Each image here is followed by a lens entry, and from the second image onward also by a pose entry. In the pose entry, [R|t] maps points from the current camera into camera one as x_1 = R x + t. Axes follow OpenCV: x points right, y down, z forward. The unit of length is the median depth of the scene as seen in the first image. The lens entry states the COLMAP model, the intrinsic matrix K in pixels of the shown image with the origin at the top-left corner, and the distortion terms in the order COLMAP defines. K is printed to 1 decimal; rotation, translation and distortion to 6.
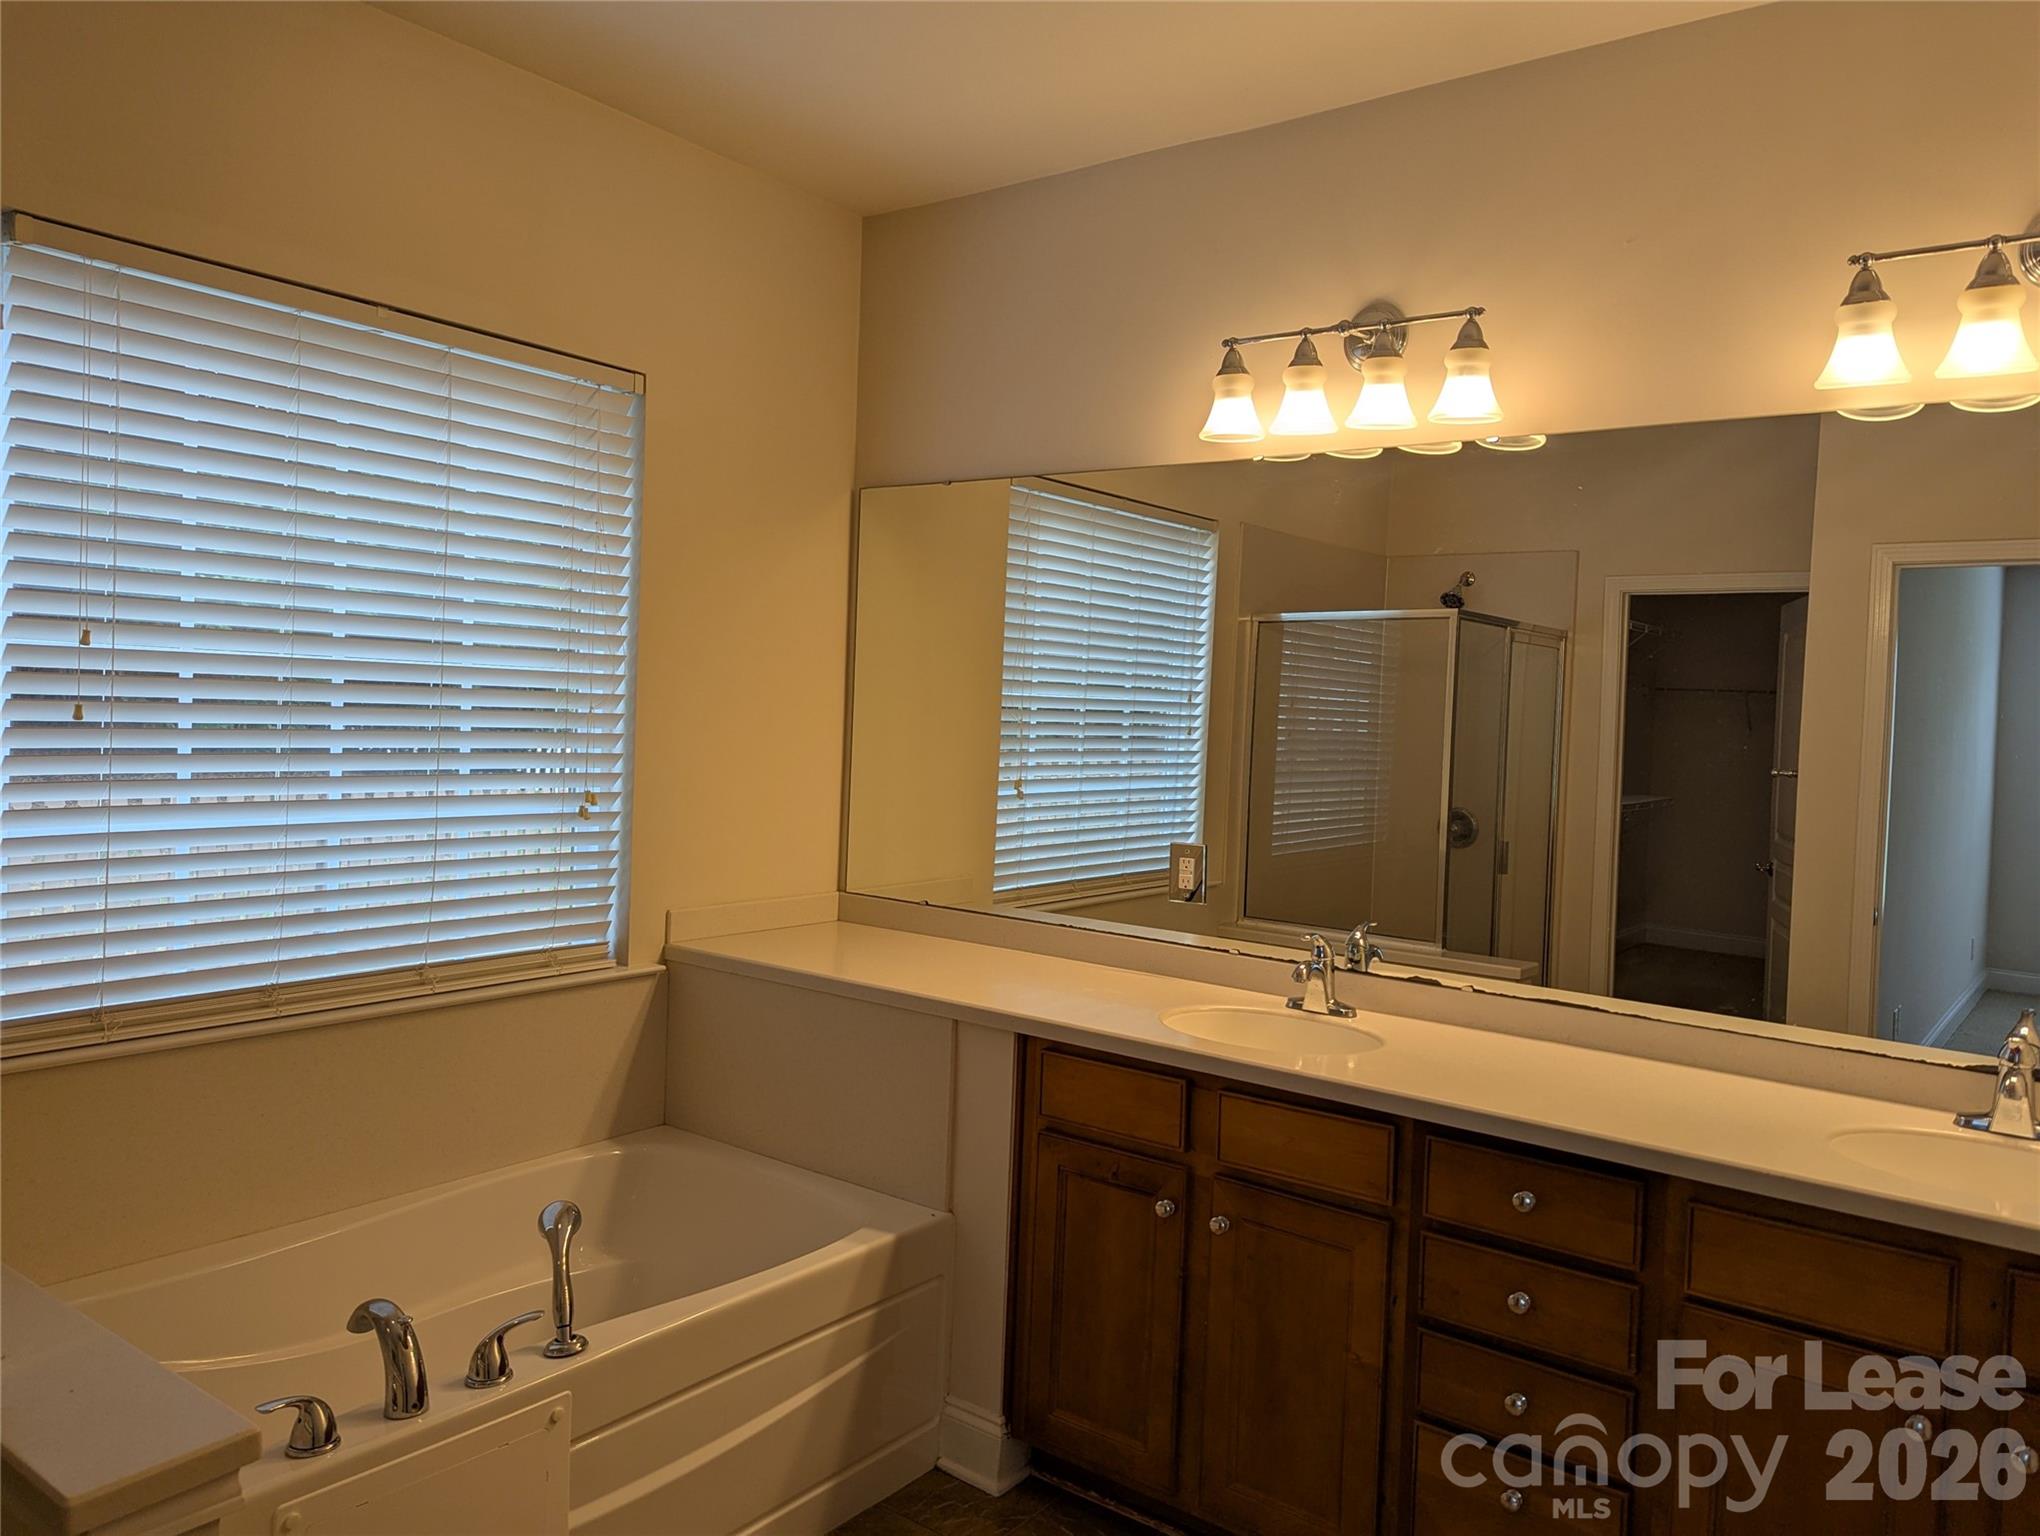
lens RADIAL K [[1411.8, 0, 1020.0], [0, 1411.8, 768.0], [0, 0, 1]] dist [-0.090307, -0.000866]
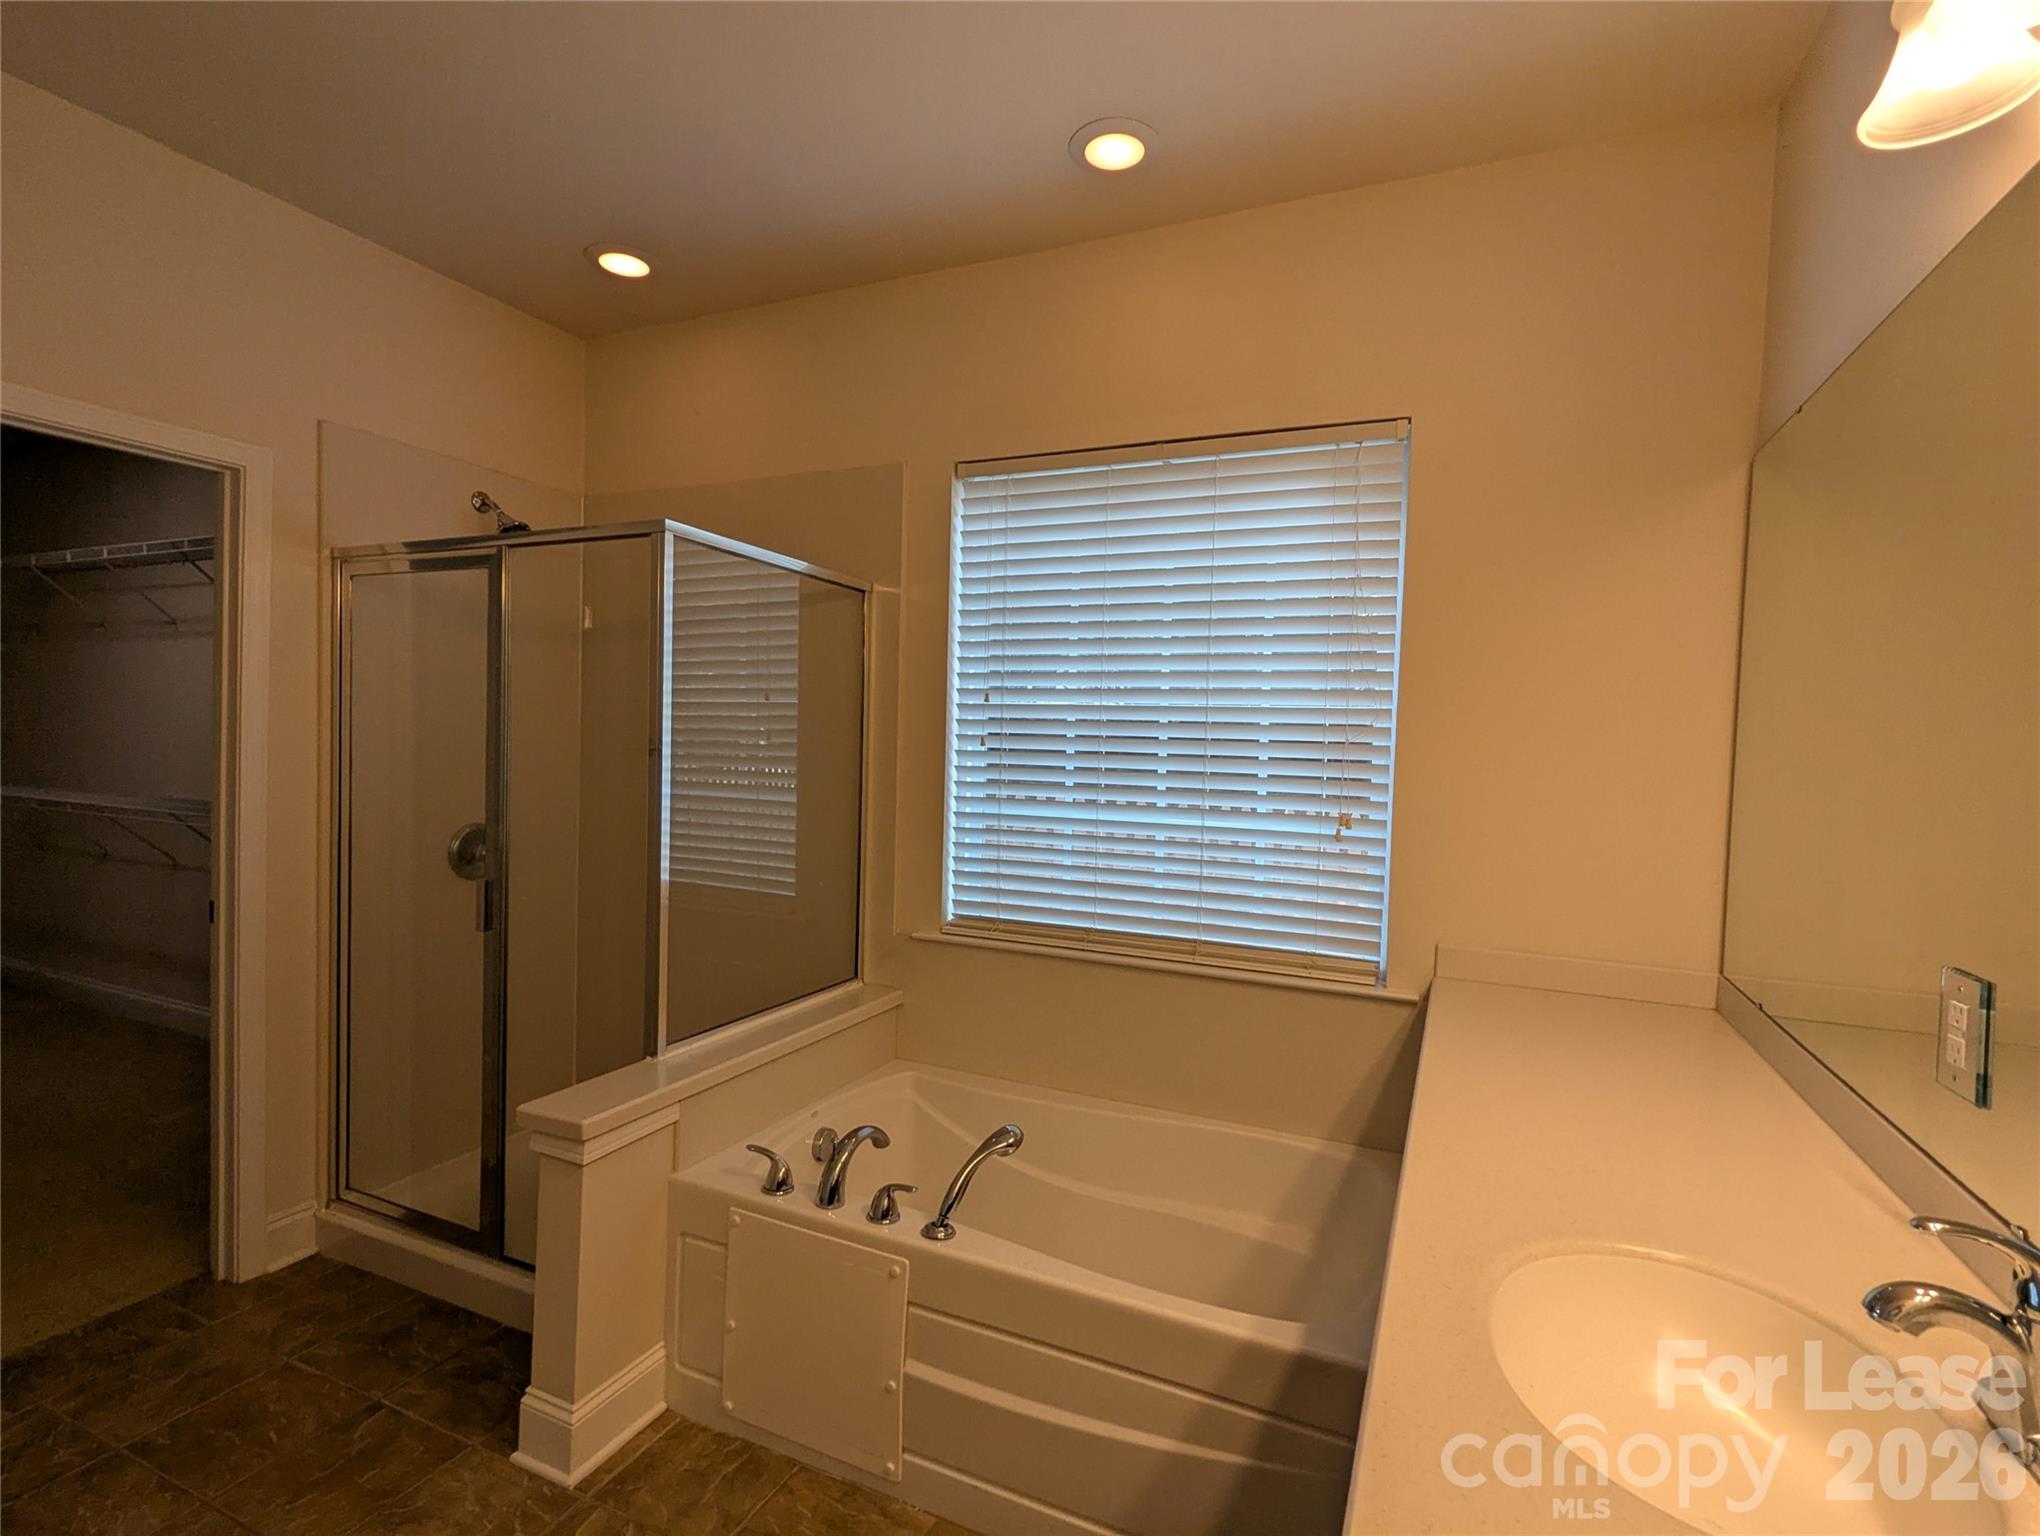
lens RADIAL K [[970.7, 0, 1020.0], [0, 970.7, 768.0], [0, 0, 1]] dist [0.001578, 0.000191]
pose [[0.204798, 0.011419, -0.978738, 0.427634], [-0.053101, 0.998589, 0.000539, -0.009300], [0.977363, 0.051862, 0.205115, 0.659050]]
